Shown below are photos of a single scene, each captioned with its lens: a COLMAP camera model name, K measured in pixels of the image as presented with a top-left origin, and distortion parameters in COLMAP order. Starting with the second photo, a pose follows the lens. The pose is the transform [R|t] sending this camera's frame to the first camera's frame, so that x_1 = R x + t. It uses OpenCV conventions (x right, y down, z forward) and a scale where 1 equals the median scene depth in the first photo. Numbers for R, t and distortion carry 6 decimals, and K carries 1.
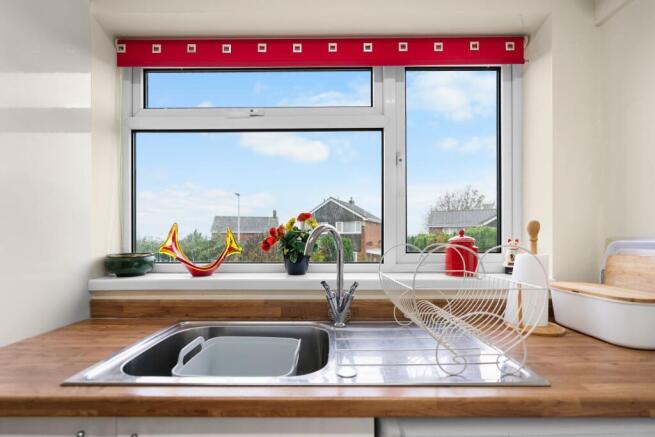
lens RADIAL K [[311.3, 0, 326.3], [0, 311.3, 241.0], [0, 0, 1]] dist [-0.000113, -0.000075]
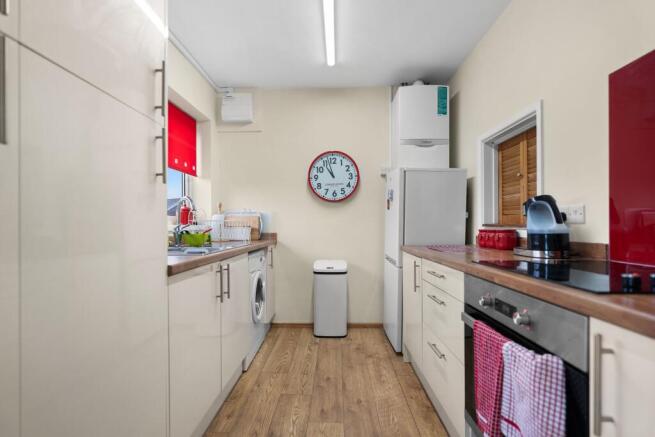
lens RADIAL K [[294.3, 0, 328.8], [0, 294.3, 216.0], [0, 0, 1]] dist [-0.002742, -0.000294]
pose [[0.030072, 0.030558, 0.999081, -1.462990], [0.003224, 0.999524, -0.030669, 0.106637], [-0.999543, 0.004143, 0.029959, -0.026233]]
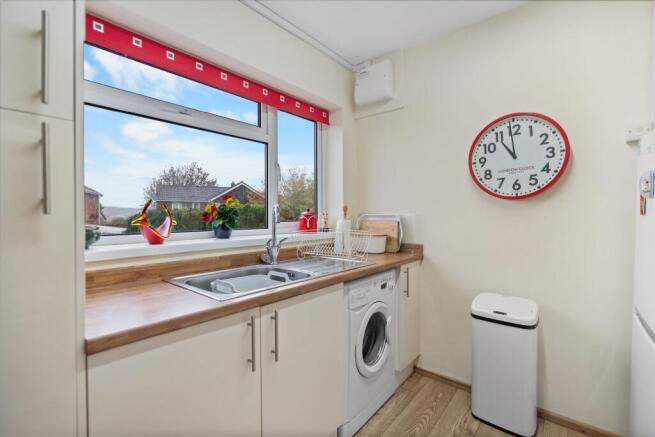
lens RADIAL K [[294.3, 0, 328.8], [0, 294.3, 216.0], [0, 0, 1]] dist [-0.002742, -0.000294]
pose [[0.645132, -0.003339, 0.764064, -0.798493], [0.000834, 0.999993, 0.003666, 0.002339], [-0.764071, -0.001728, 0.645130, -0.210998]]
